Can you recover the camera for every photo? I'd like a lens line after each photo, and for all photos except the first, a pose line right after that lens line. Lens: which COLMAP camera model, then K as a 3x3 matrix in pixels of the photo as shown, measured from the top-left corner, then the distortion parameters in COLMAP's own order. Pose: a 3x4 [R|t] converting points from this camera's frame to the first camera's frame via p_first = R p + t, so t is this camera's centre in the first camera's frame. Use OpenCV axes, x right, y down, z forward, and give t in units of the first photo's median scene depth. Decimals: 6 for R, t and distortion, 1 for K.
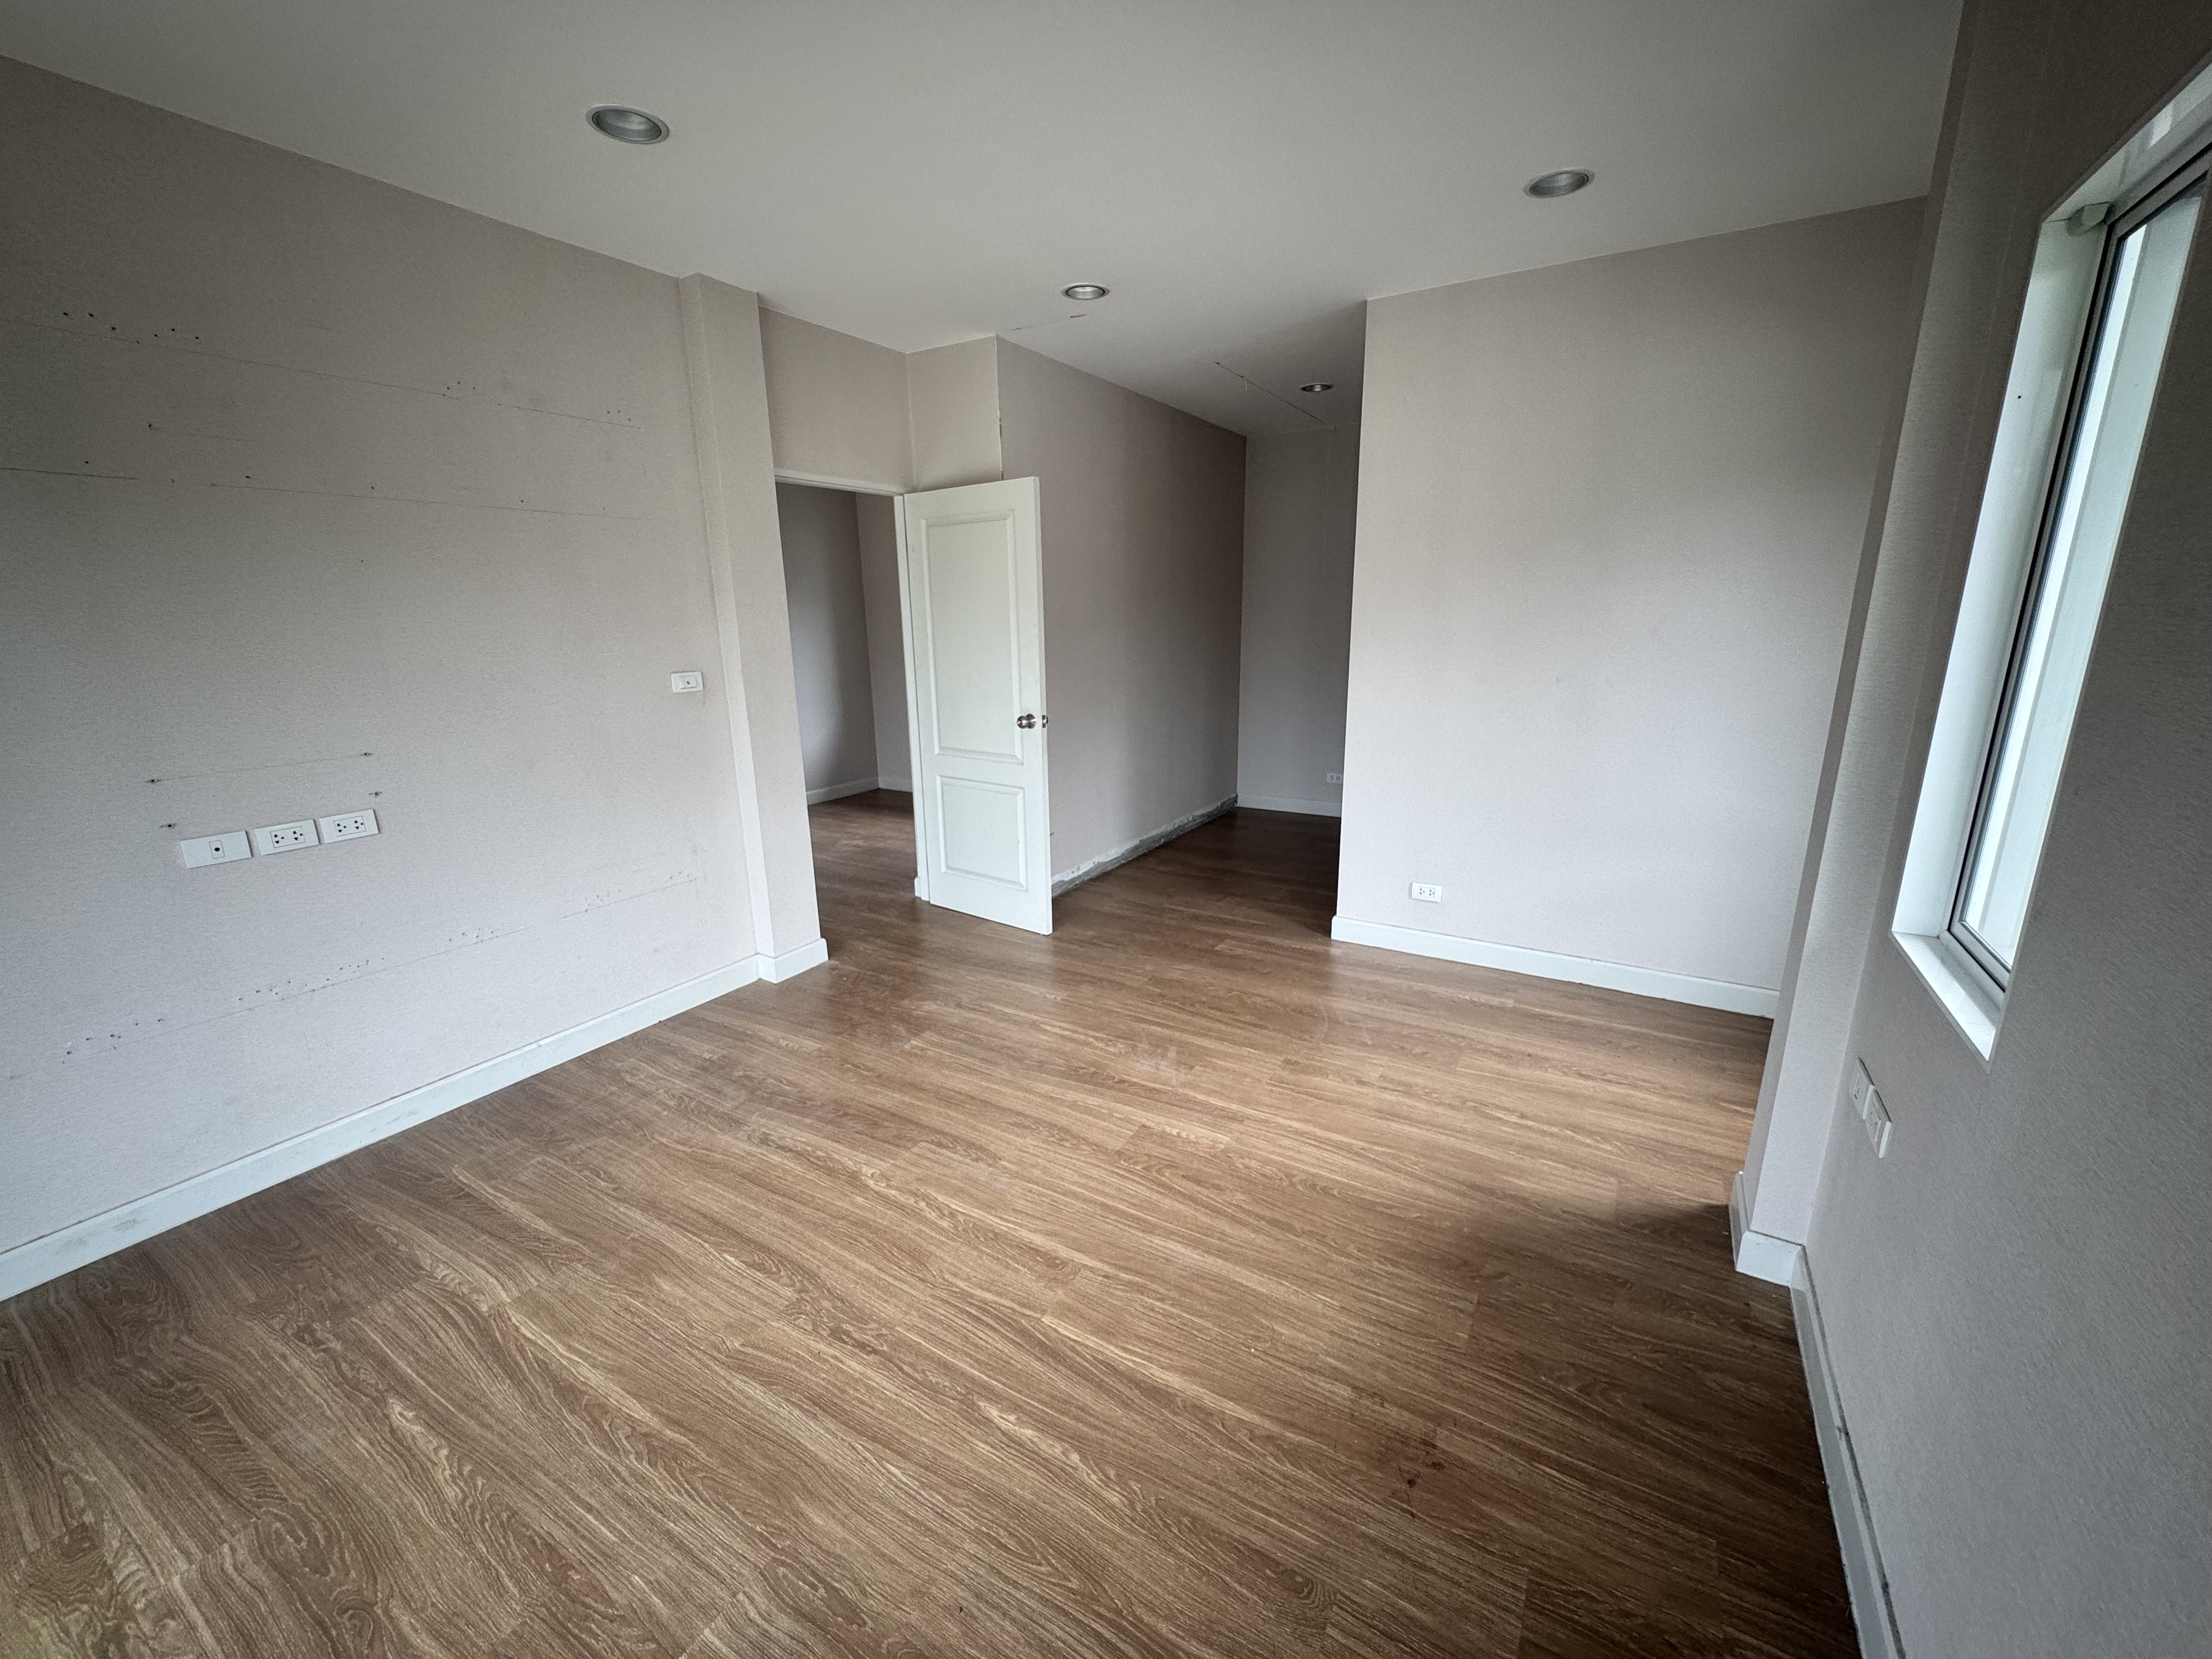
lens RADIAL K [[879.5, 0, 1099.3], [0, 879.5, 833.4], [0, 0, 1]] dist [0.000679, -0.000036]
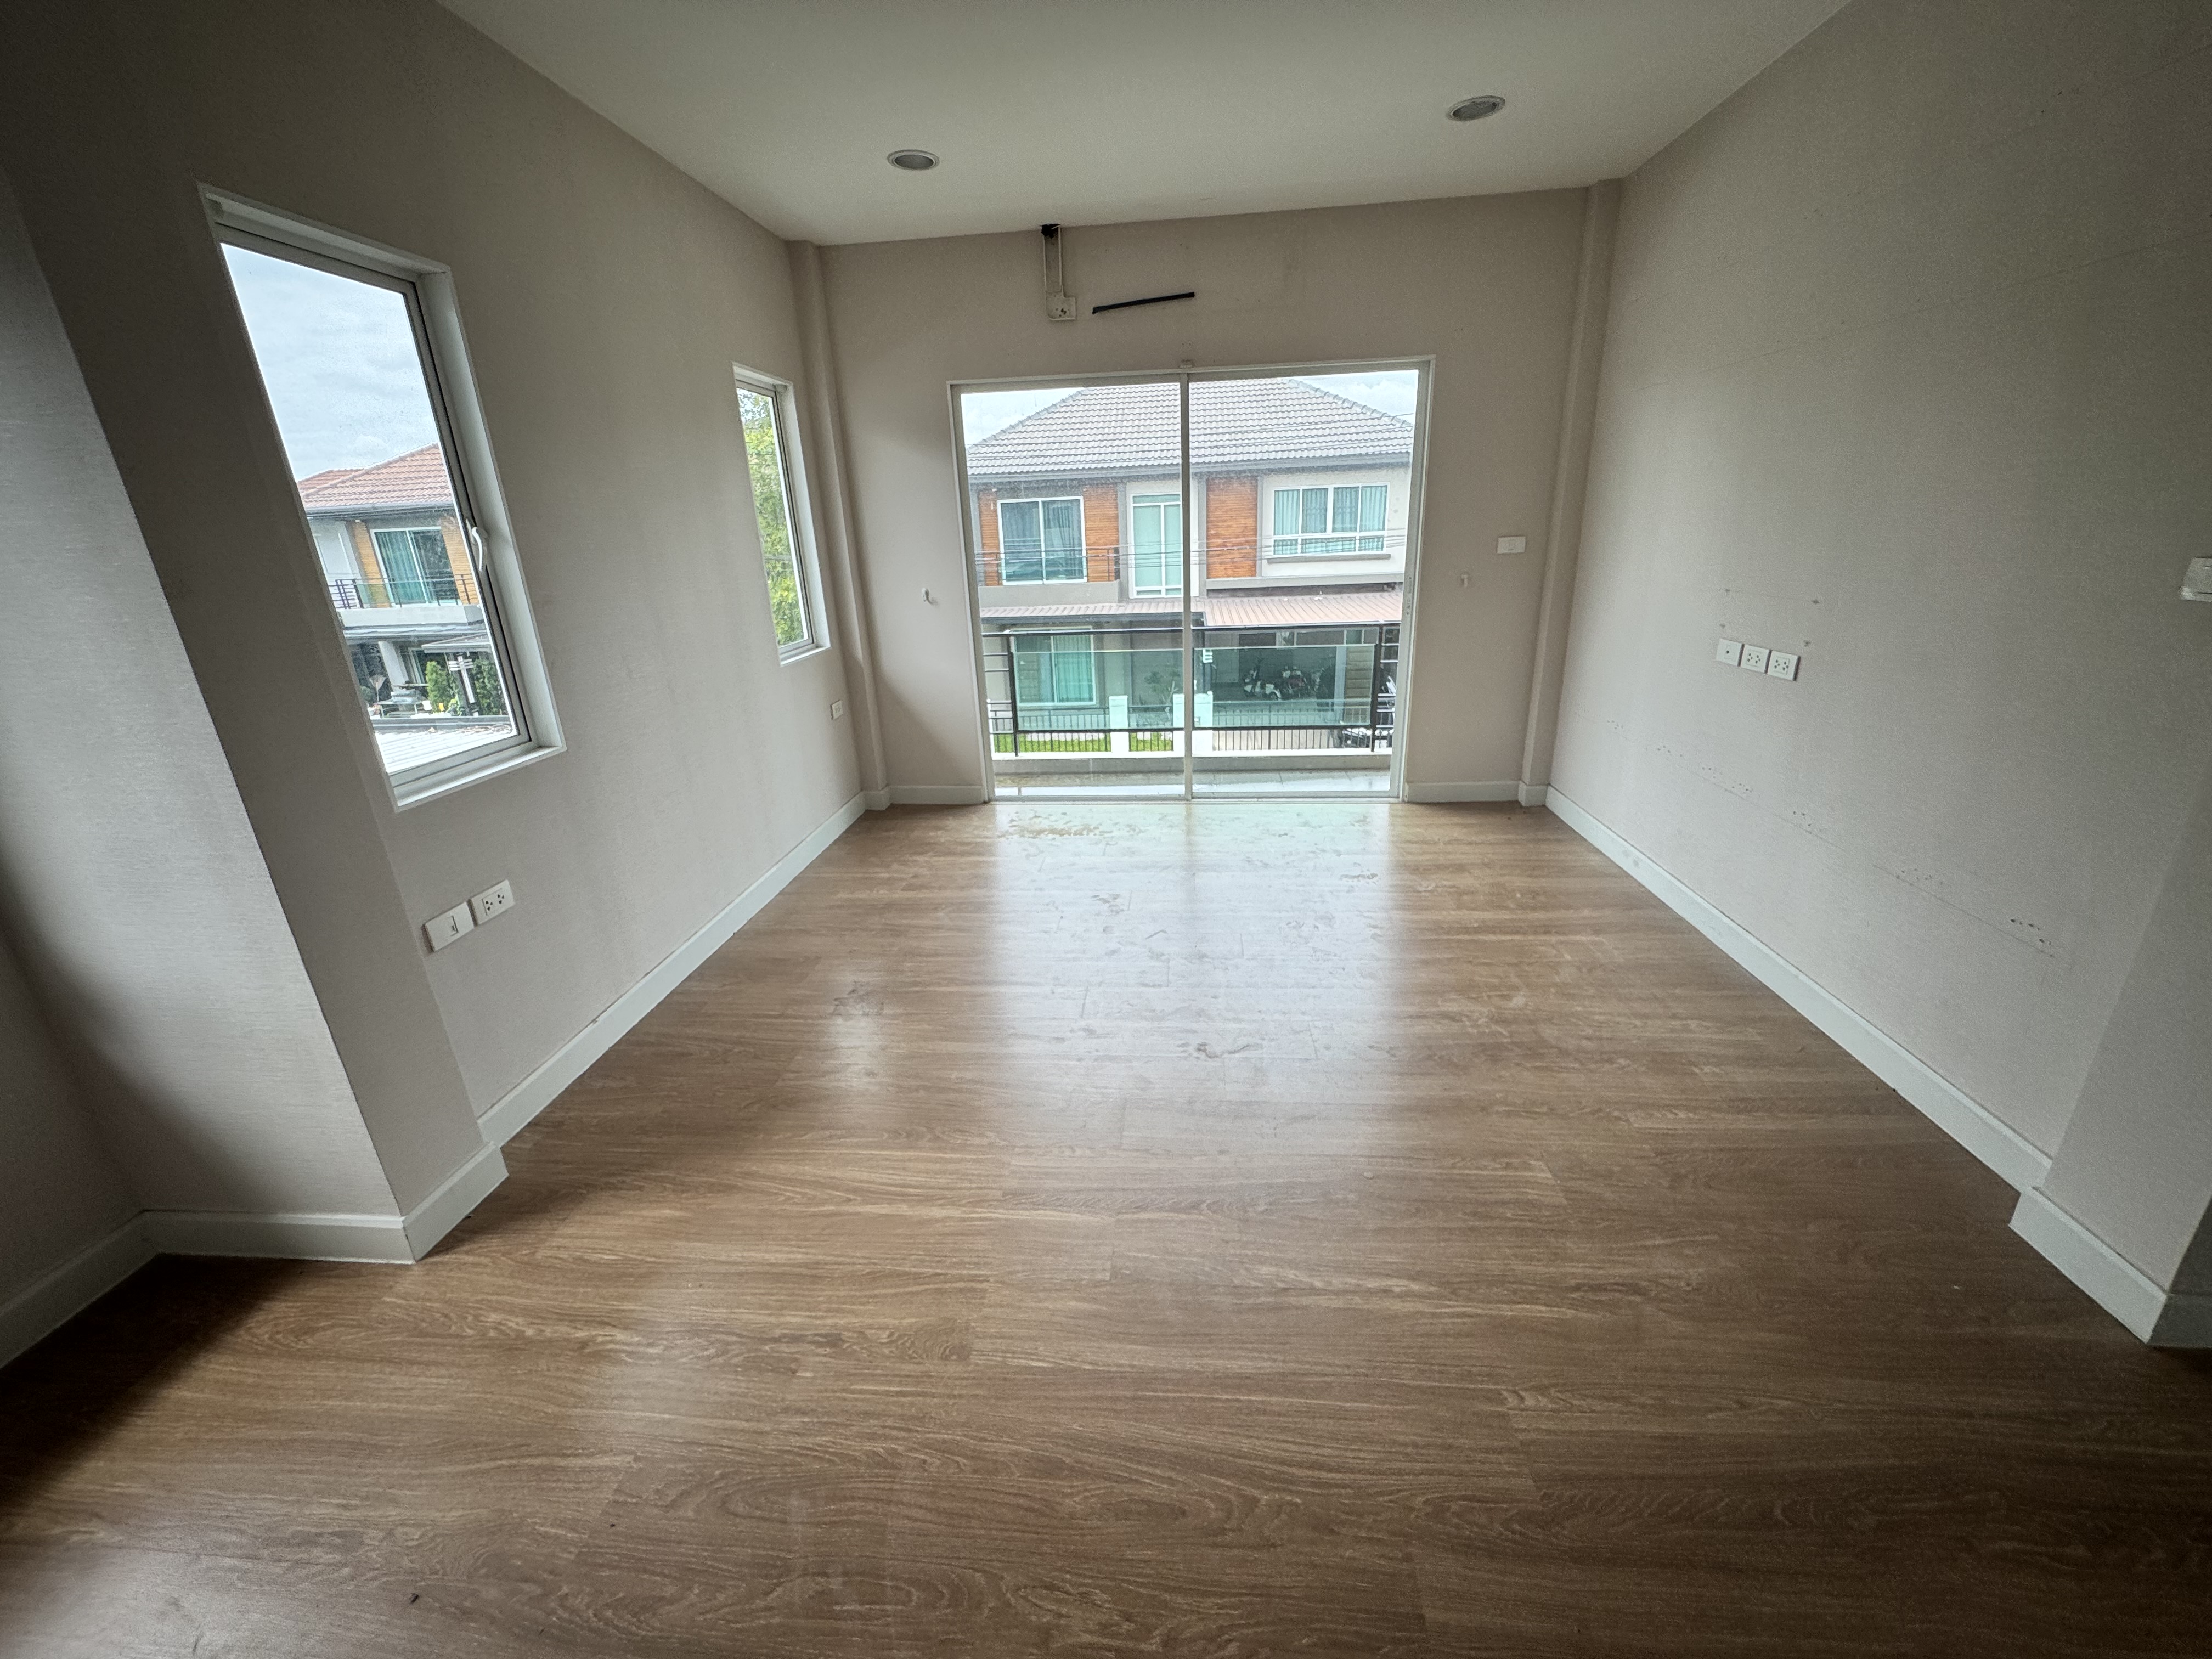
lens RADIAL K [[879.5, 0, 1099.3], [0, 879.5, 833.4], [0, 0, 1]] dist [0.000679, -0.000036]
pose [[-0.898499, 0.193910, -0.393826, 0.322924], [-0.050925, 0.845046, 0.532262, -0.336181], [0.436012, 0.498292, -0.749398, 1.430241]]
